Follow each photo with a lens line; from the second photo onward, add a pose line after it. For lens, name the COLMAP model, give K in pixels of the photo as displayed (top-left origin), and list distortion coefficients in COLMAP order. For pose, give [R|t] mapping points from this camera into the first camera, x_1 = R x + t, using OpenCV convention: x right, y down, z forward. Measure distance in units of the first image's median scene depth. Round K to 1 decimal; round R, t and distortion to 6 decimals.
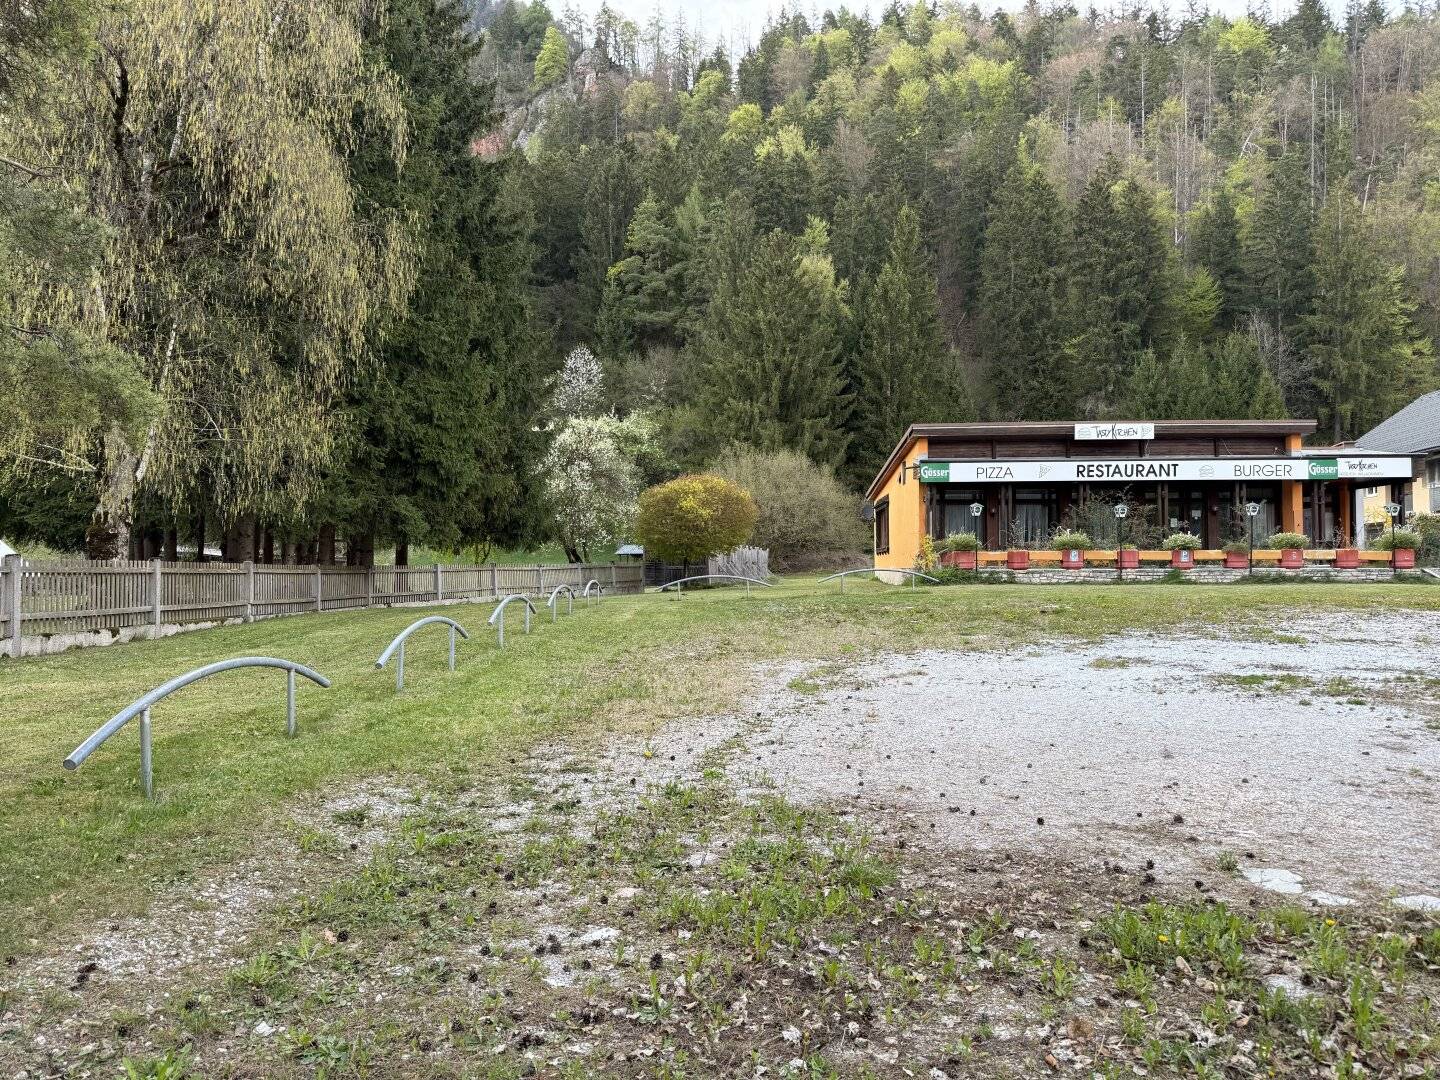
lens RADIAL K [[1061.5, 0, 666.0], [0, 1061.5, 567.2], [0, 0, 1]] dist [0.083380, -0.083520]
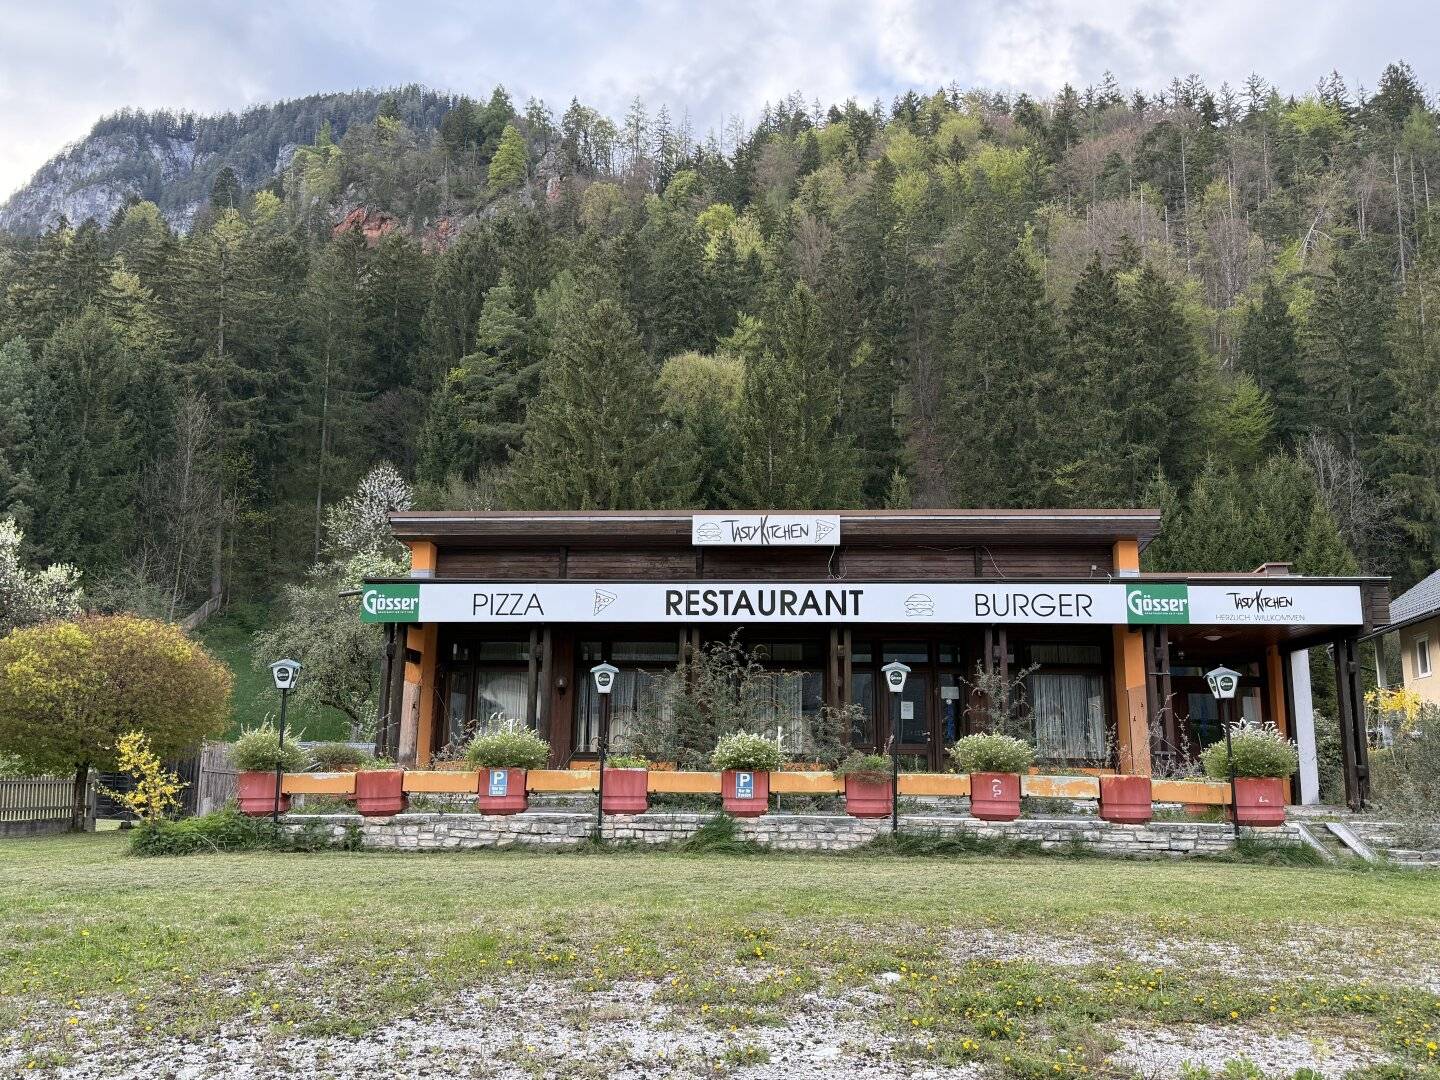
lens RADIAL K [[1204.3, 0, 722.0], [0, 1204.3, 585.1], [0, 0, 1]] dist [0.202004, -0.314582]
pose [[0.999735, 0.006757, -0.022004, 0.159995], [-0.009834, 0.989689, -0.142897, -0.006750], [0.020811, 0.143075, 0.989493, 0.168838]]
